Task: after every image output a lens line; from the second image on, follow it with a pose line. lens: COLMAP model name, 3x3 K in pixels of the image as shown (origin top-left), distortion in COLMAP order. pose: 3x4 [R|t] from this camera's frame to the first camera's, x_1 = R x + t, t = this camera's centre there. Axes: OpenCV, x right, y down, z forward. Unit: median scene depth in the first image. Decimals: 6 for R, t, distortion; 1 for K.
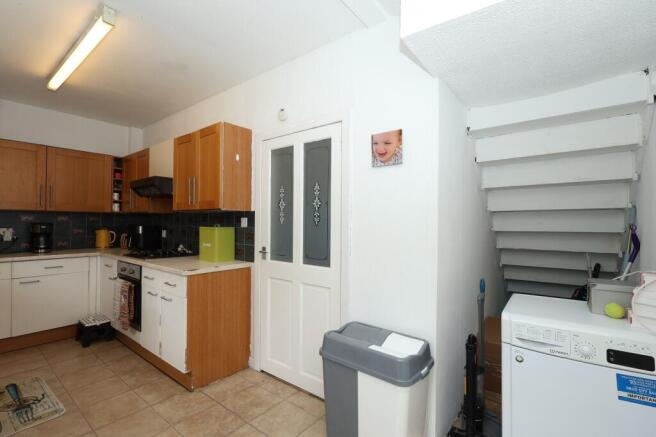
lens RADIAL K [[303.1, 0, 328.2], [0, 303.1, 219.2], [0, 0, 1]] dist [-0.013716, -0.000052]
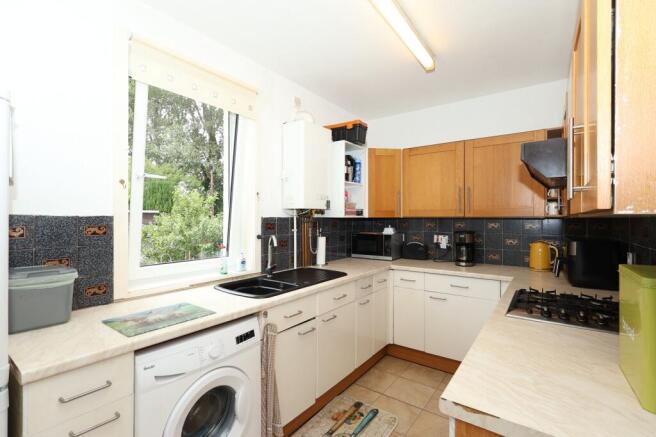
lens RADIAL K [[303.1, 0, 328.2], [0, 303.1, 218.2], [0, 0, 1]] dist [-0.013716, -0.000052]
pose [[0.031174, -0.008591, -0.999477, -0.096197], [0.010478, 0.999911, -0.008268, -0.022014], [0.999459, -0.010214, 0.031262, 0.583986]]
